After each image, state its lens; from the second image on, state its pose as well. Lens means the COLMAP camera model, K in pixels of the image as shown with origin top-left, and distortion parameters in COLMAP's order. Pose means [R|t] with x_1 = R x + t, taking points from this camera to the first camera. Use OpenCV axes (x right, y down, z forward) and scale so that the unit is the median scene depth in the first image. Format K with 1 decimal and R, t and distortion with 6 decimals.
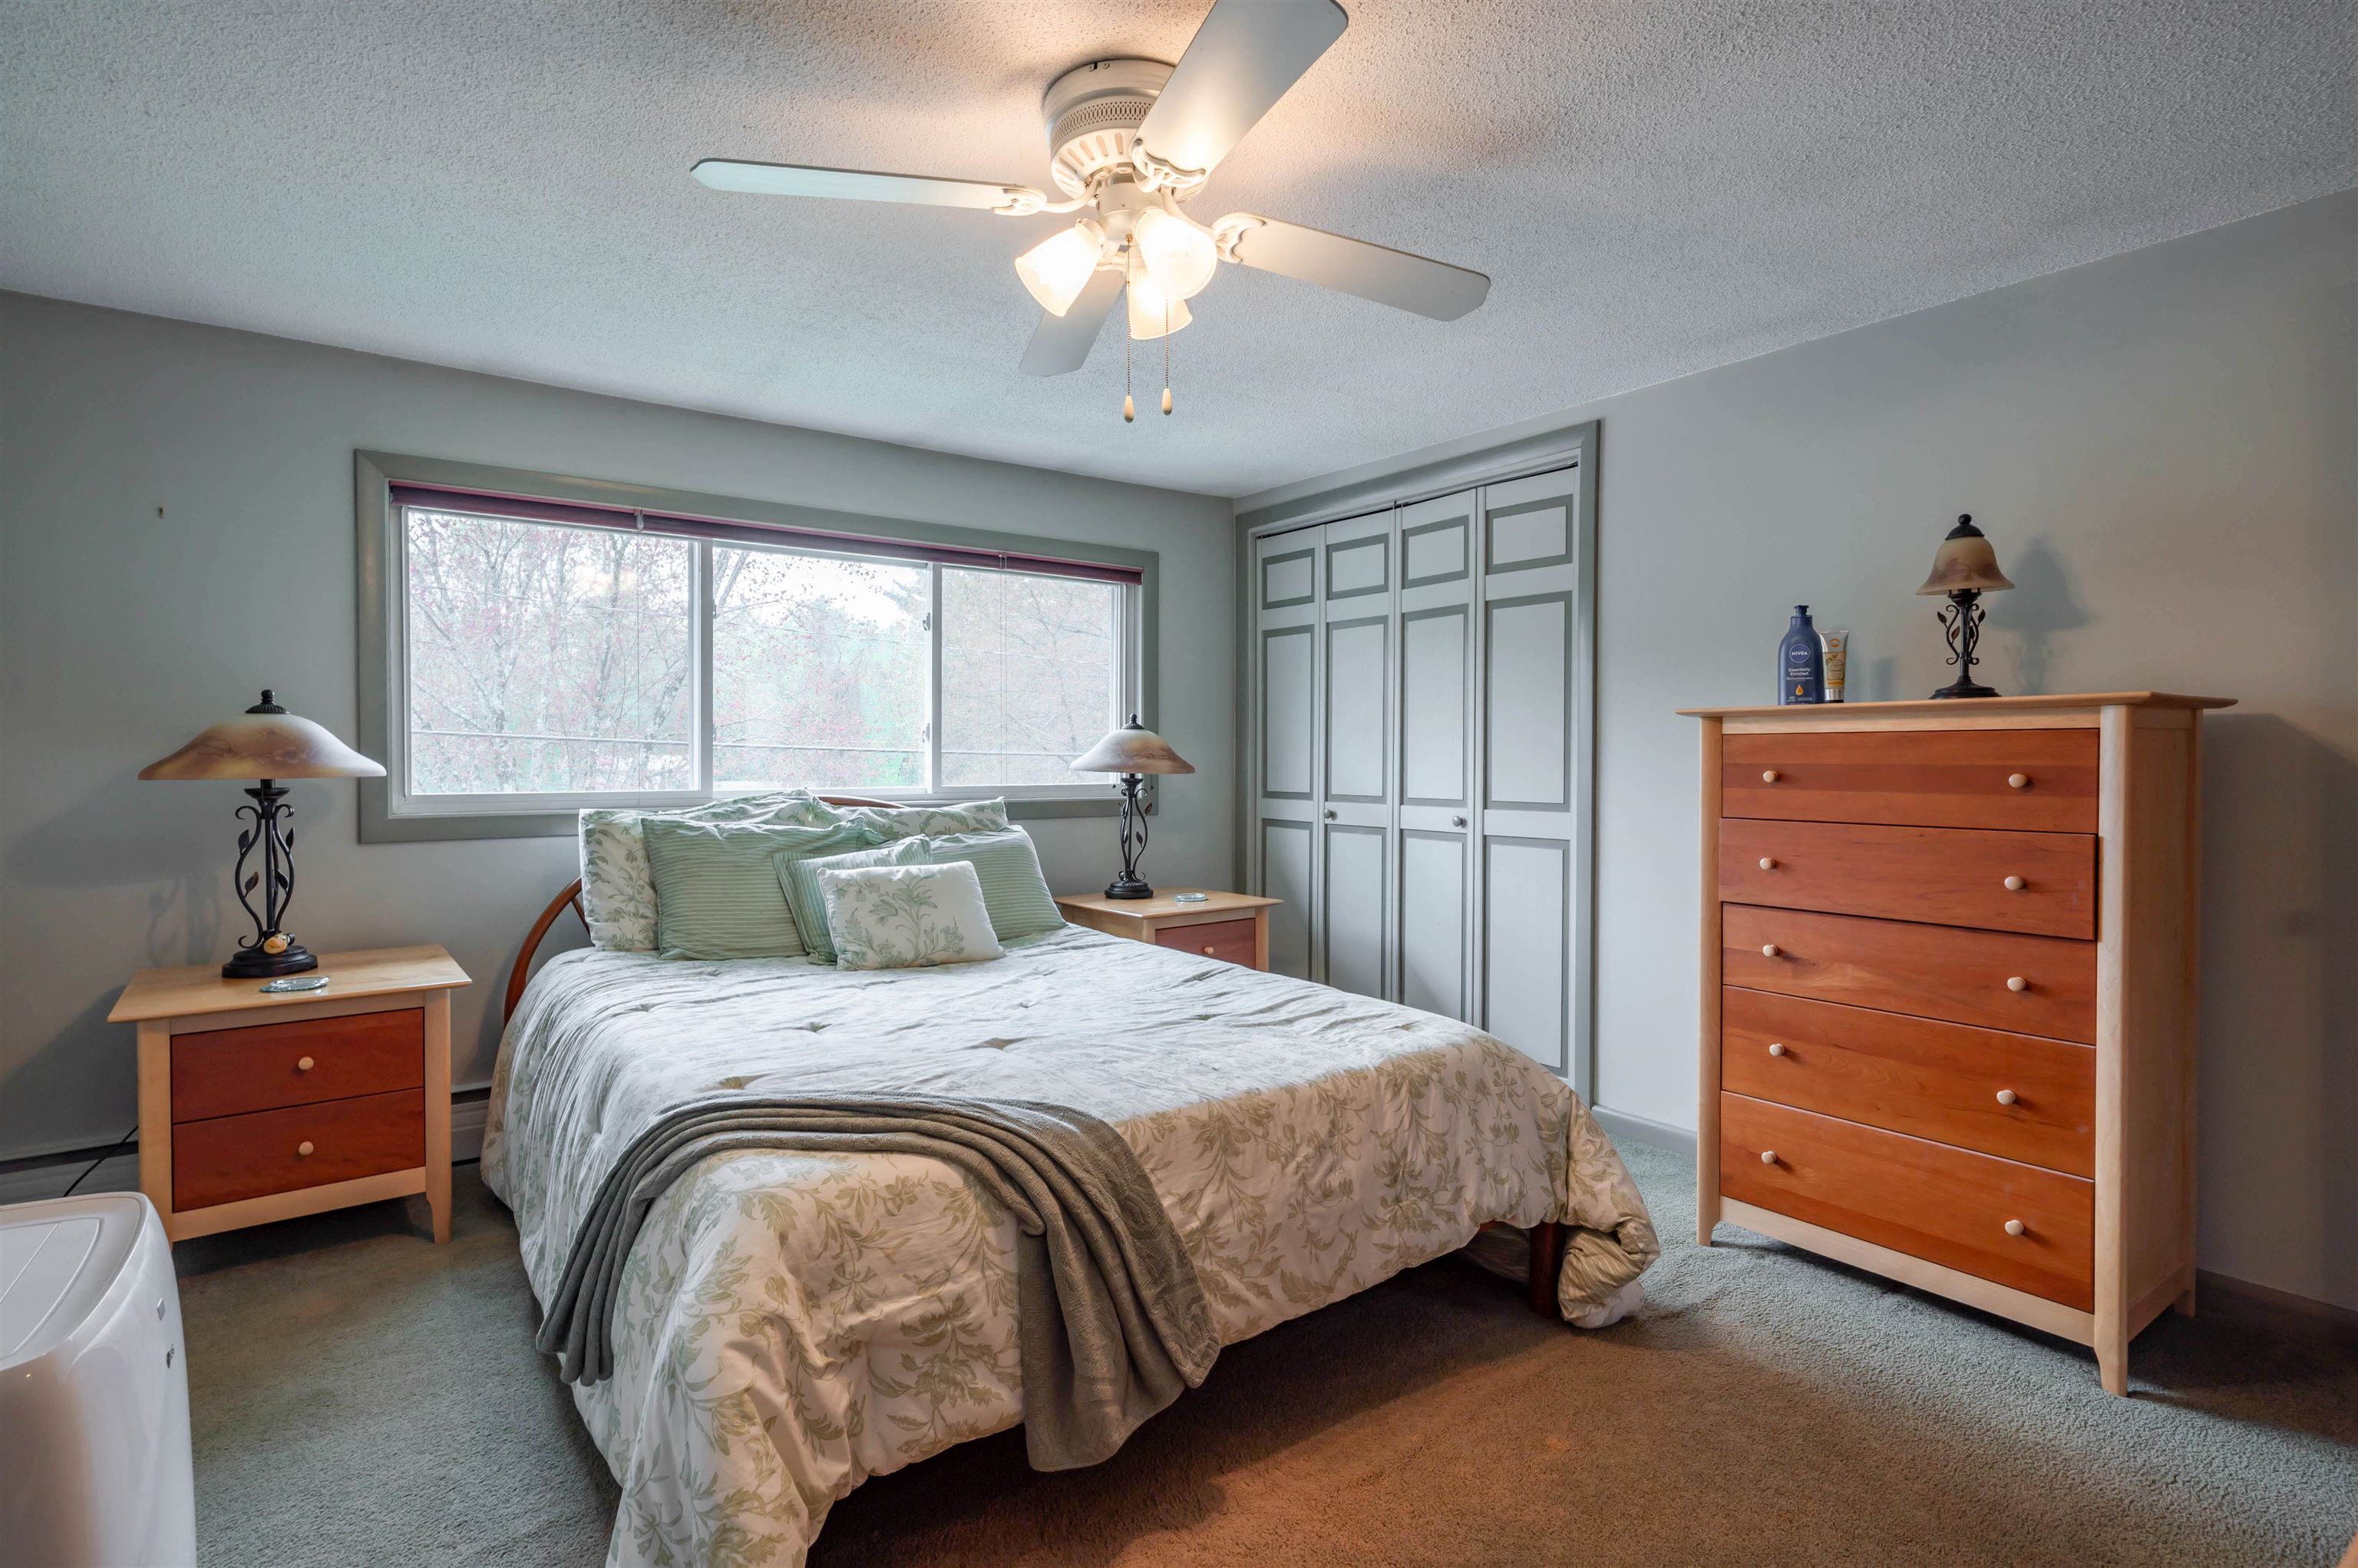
lens RADIAL K [[1158.2, 0, 1167.4], [0, 1158.2, 774.6], [0, 0, 1]] dist [-0.001080, 0.000284]
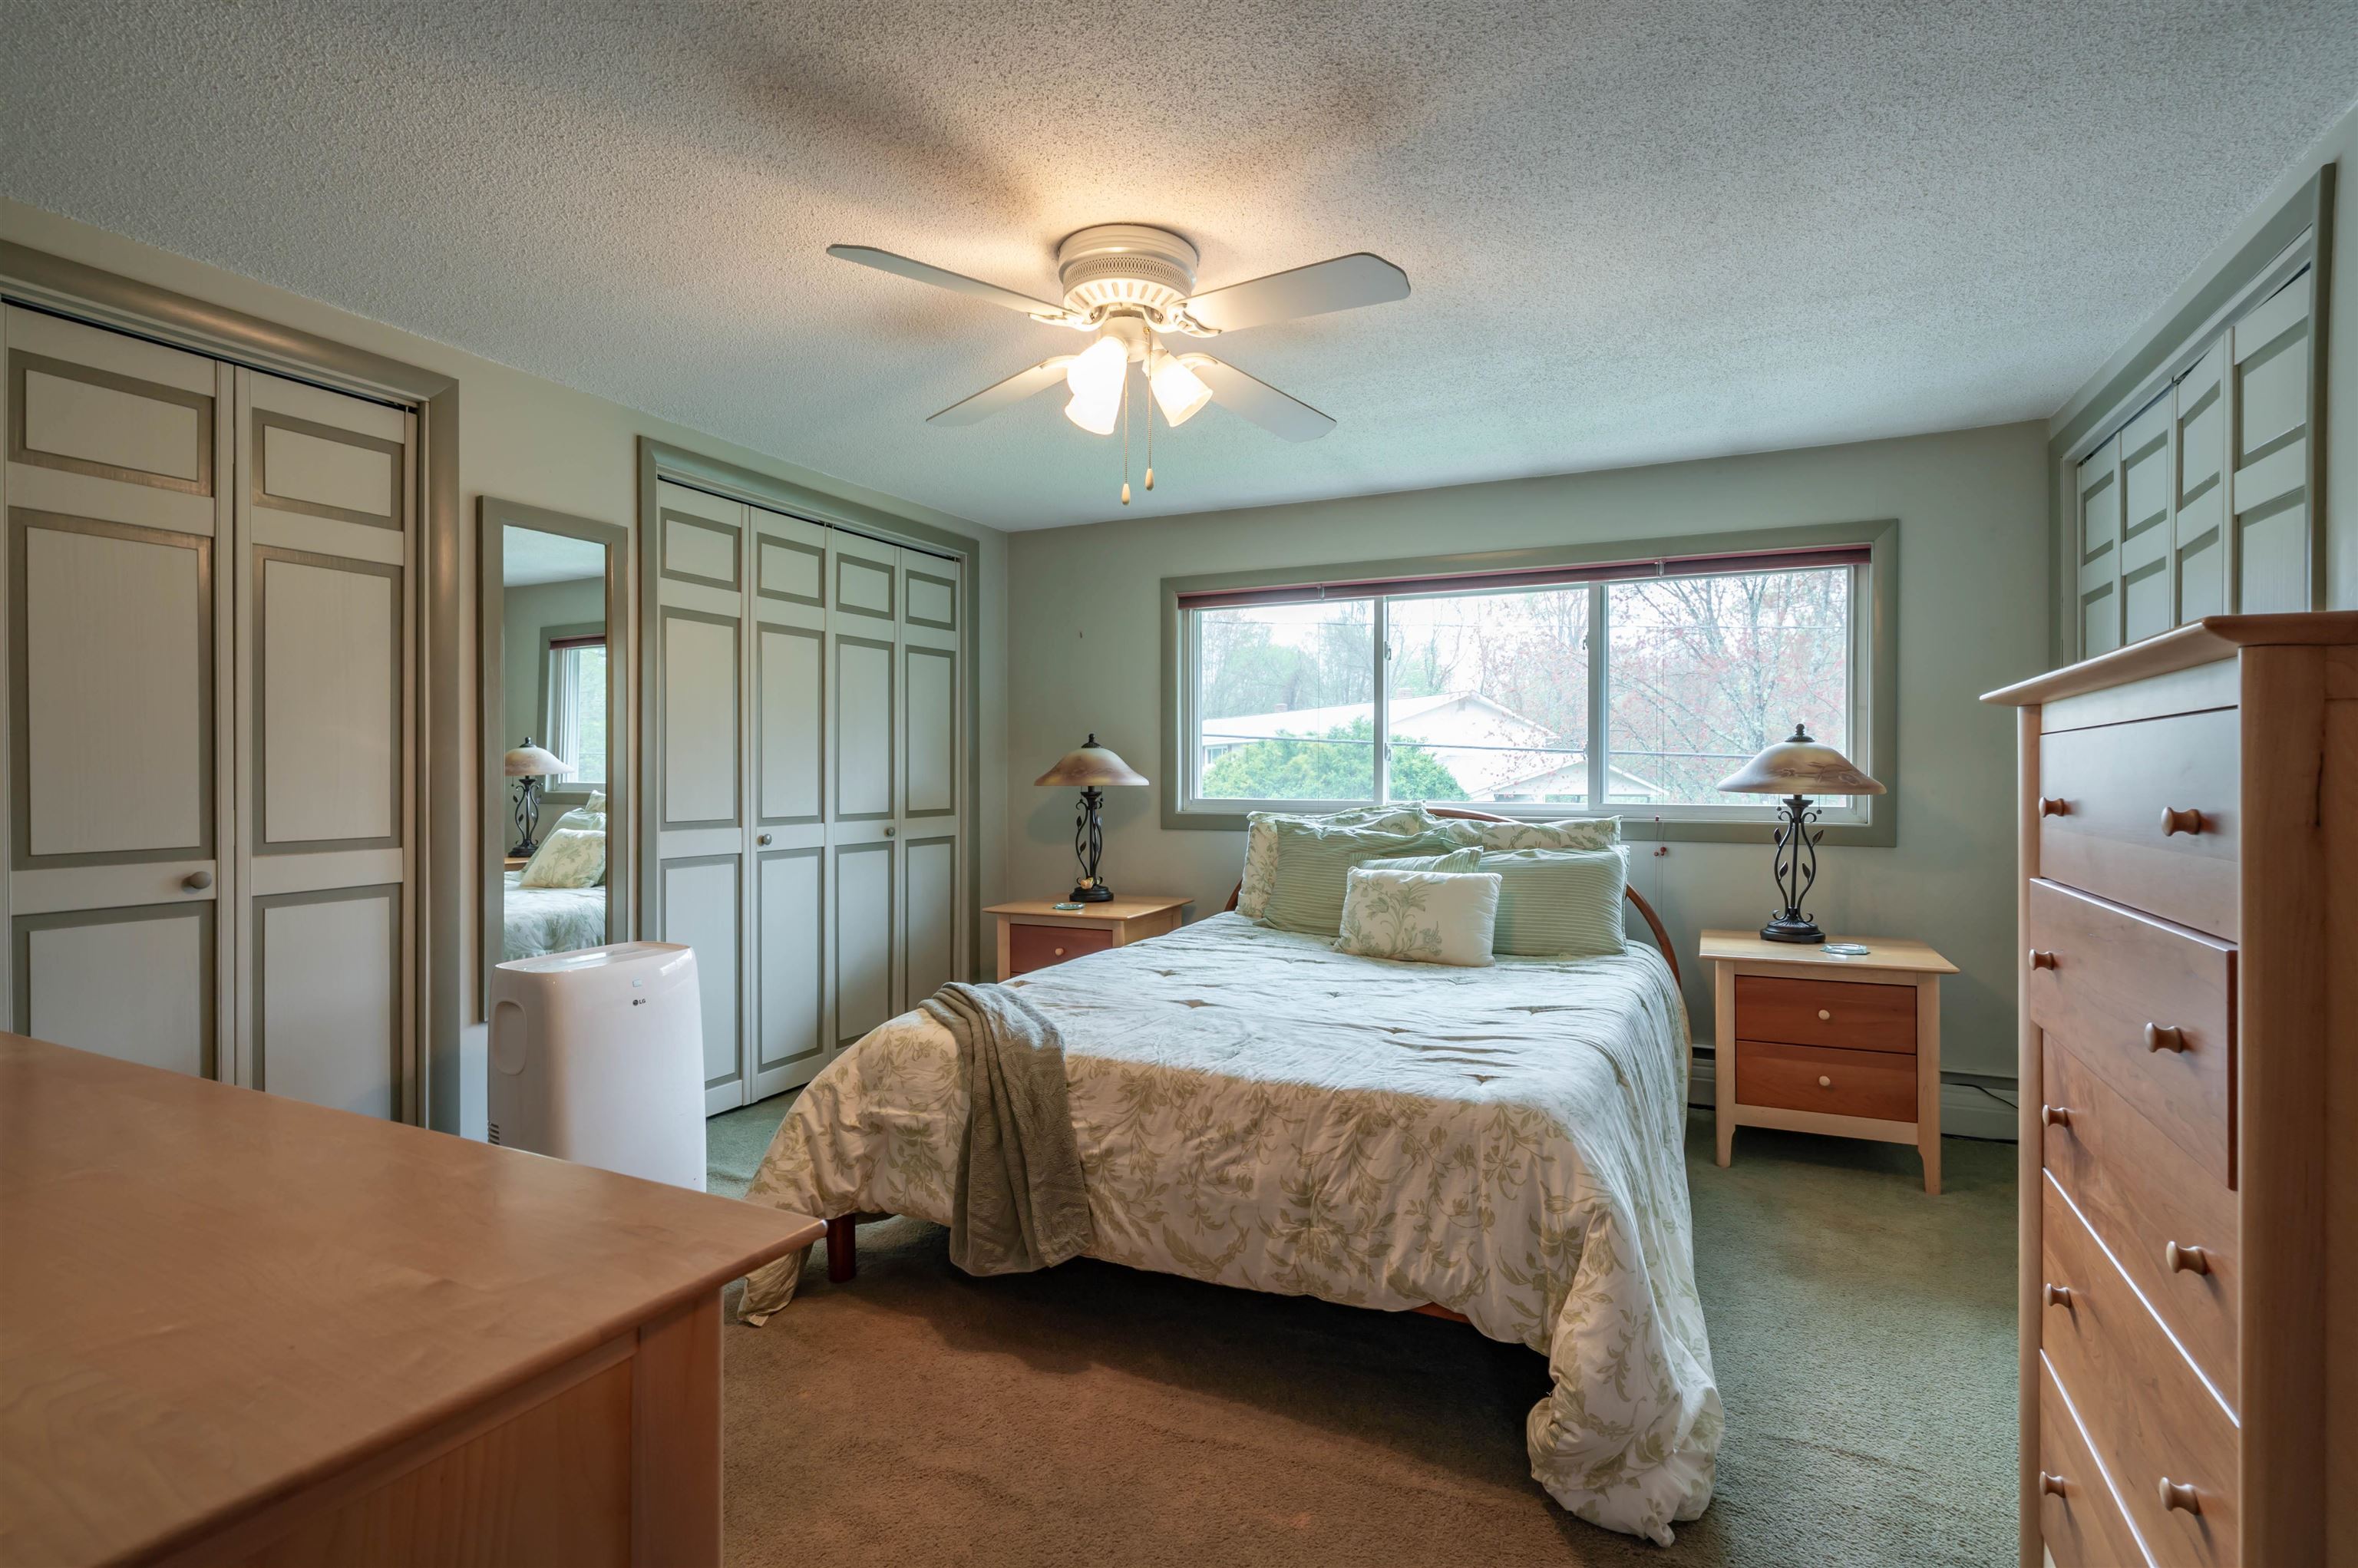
lens RADIAL K [[1121.6, 0, 1169.9], [0, 1121.6, 779.1], [0, 0, 1]] dist [-0.003614, -0.000090]
pose [[0.468415, 0.004550, -0.883497, 0.954436], [-0.015015, 0.999883, -0.002812, -0.005459], [0.883381, 0.014583, 0.468428, 0.430778]]
